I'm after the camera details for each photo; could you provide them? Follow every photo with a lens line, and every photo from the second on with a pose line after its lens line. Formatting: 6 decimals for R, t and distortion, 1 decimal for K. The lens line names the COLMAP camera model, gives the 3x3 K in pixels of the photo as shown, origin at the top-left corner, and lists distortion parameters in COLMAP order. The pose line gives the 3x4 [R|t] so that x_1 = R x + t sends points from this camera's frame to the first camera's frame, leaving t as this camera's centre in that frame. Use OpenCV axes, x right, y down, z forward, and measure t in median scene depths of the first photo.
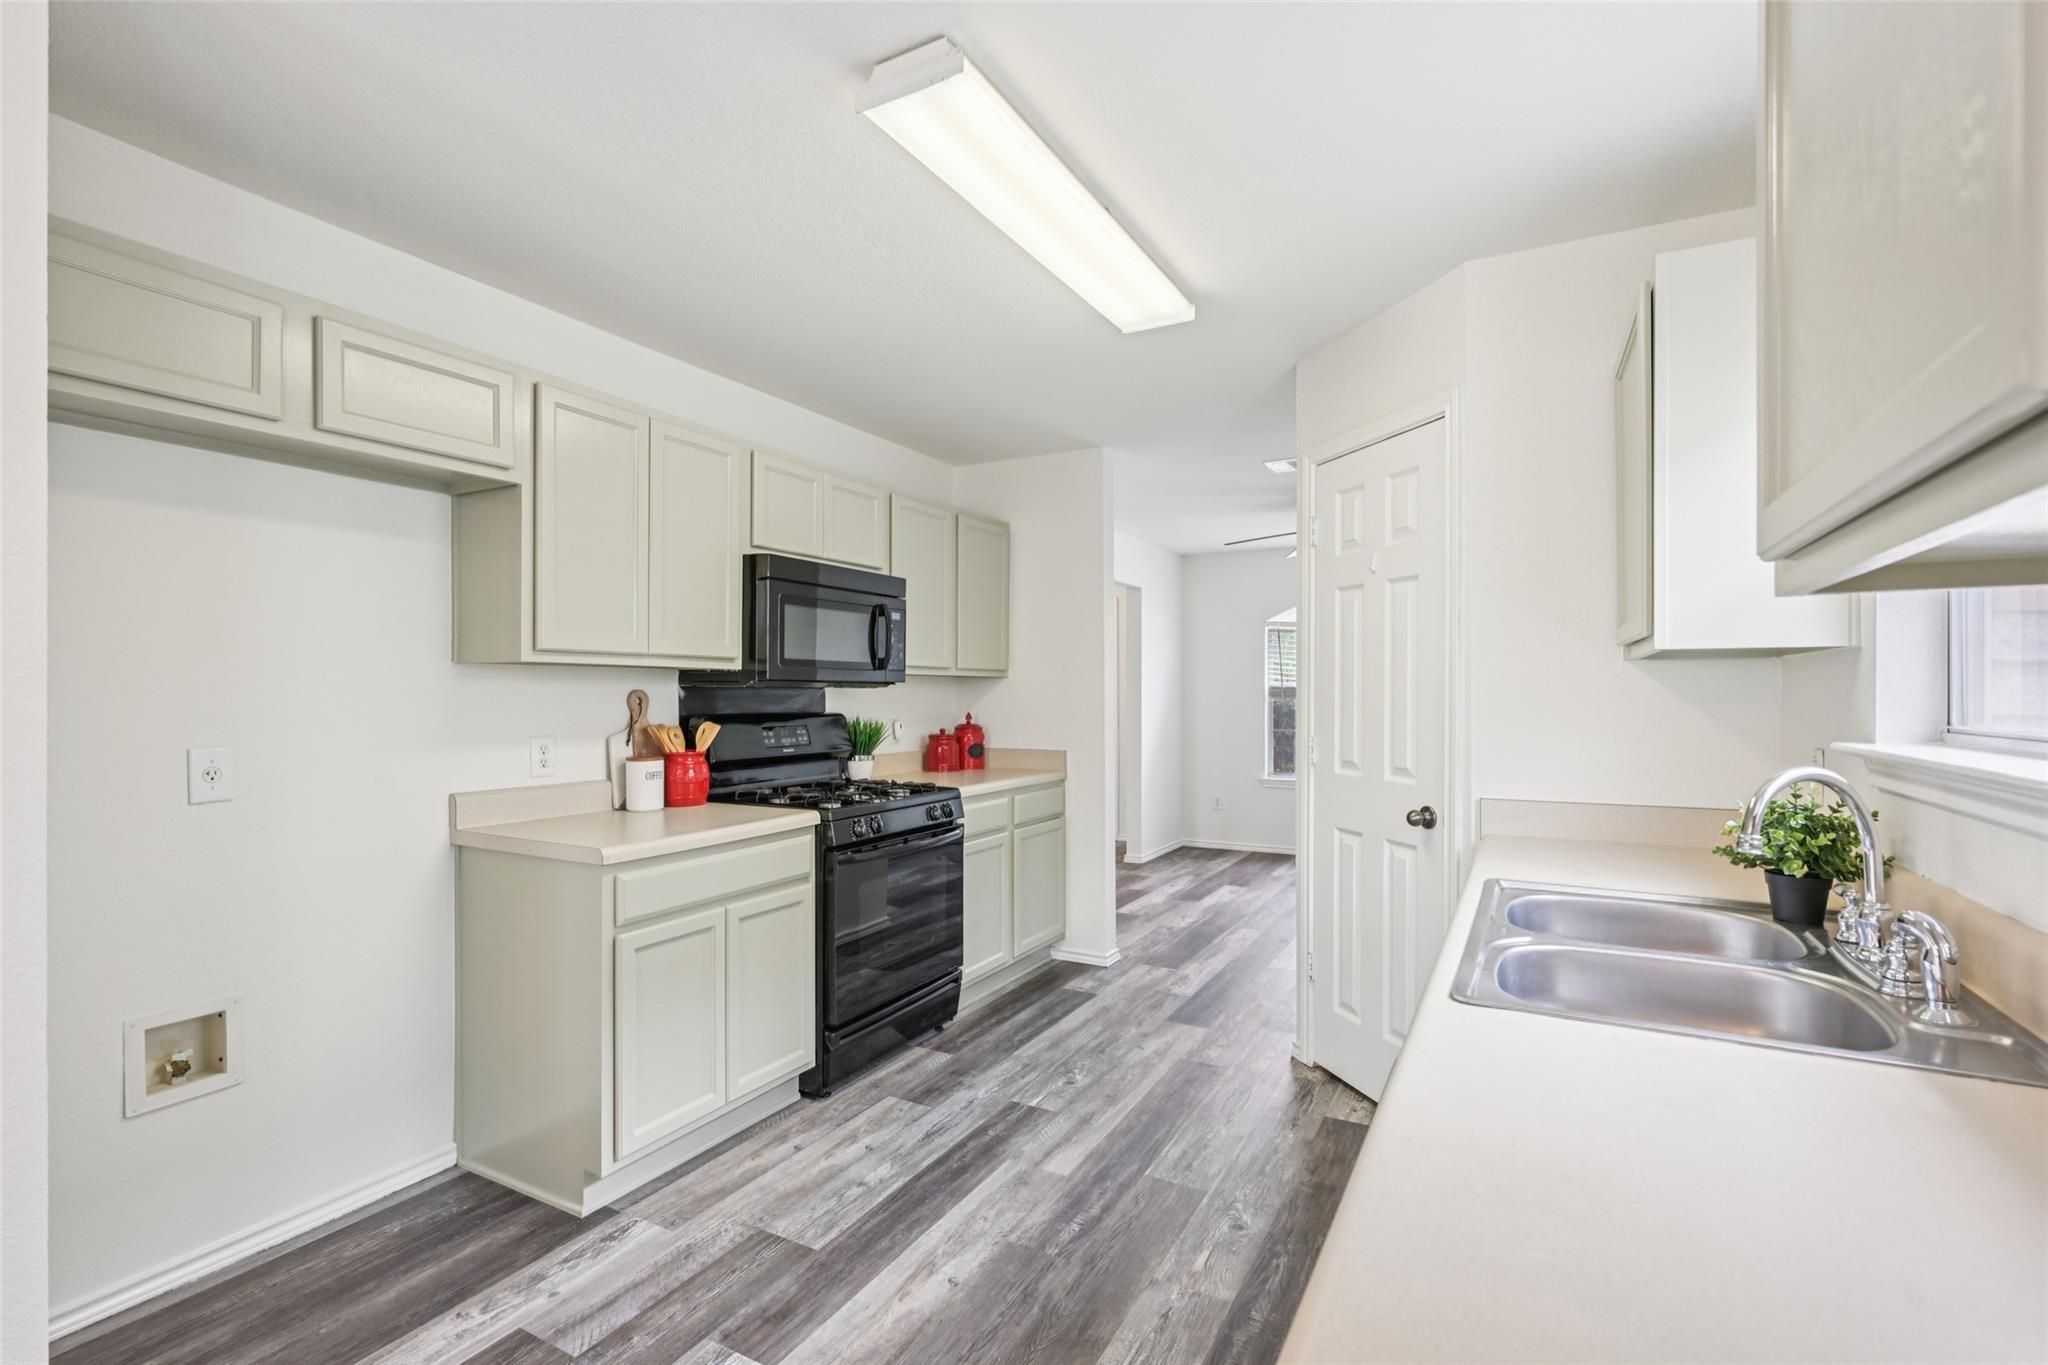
lens RADIAL K [[929.2, 0, 1028.0], [0, 929.2, 689.4], [0, 0, 1]] dist [0.008744, -0.000500]
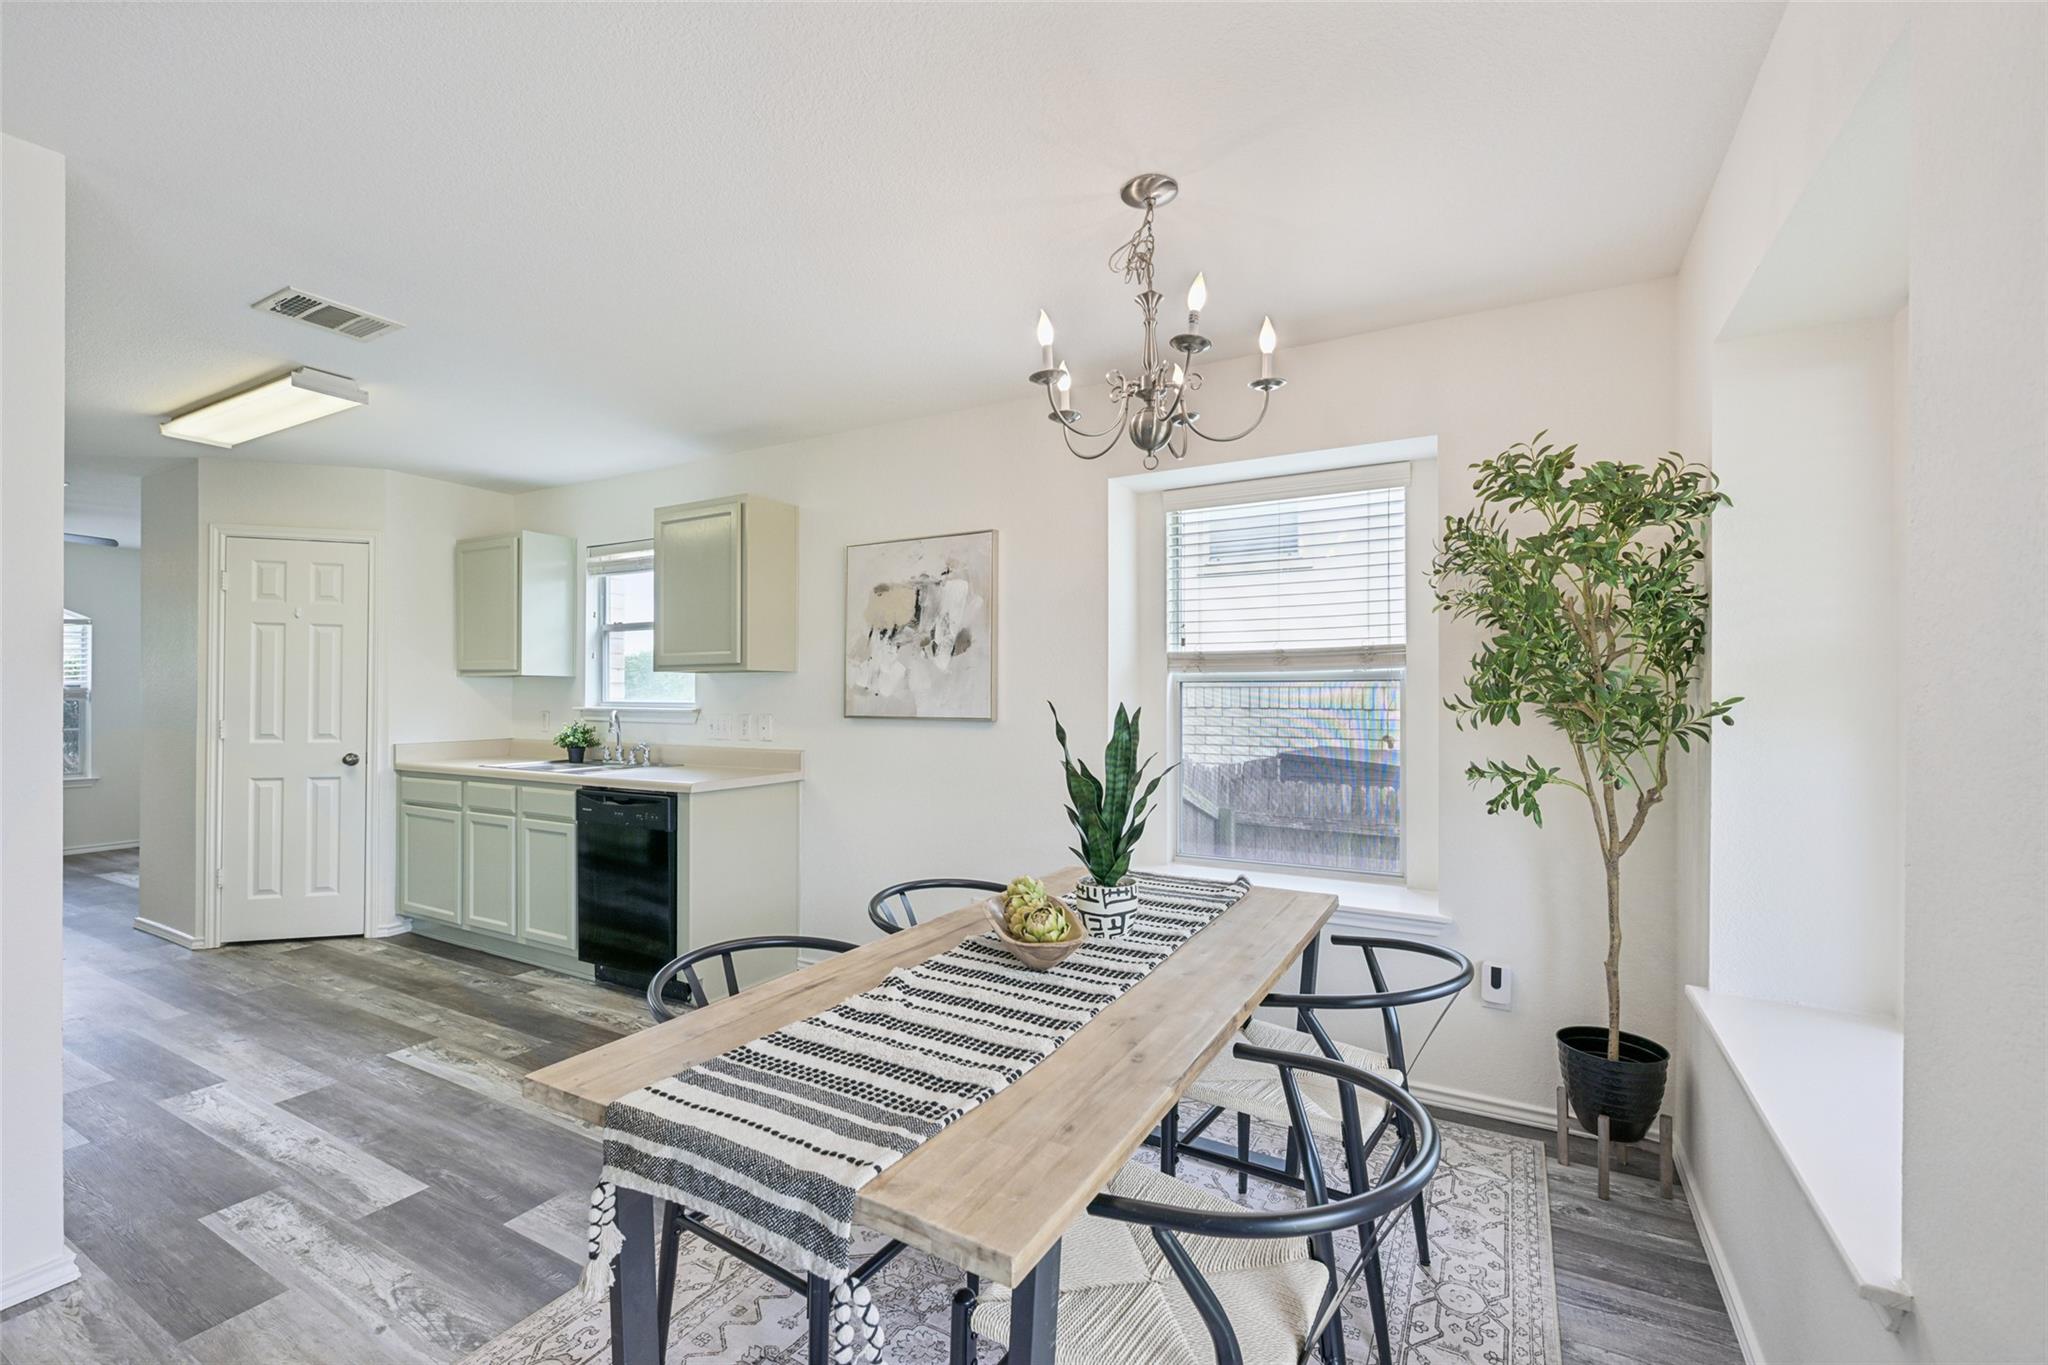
lens RADIAL K [[869.3, 0, 1020.0], [0, 869.3, 691.4], [0, 0, 1]] dist [0.002294, -0.000220]
pose [[0.012968, 0.002337, 0.999913, -1.195647], [-0.005698, 0.999981, -0.002264, 0.001468], [-0.999900, -0.005668, 0.012981, -0.309053]]
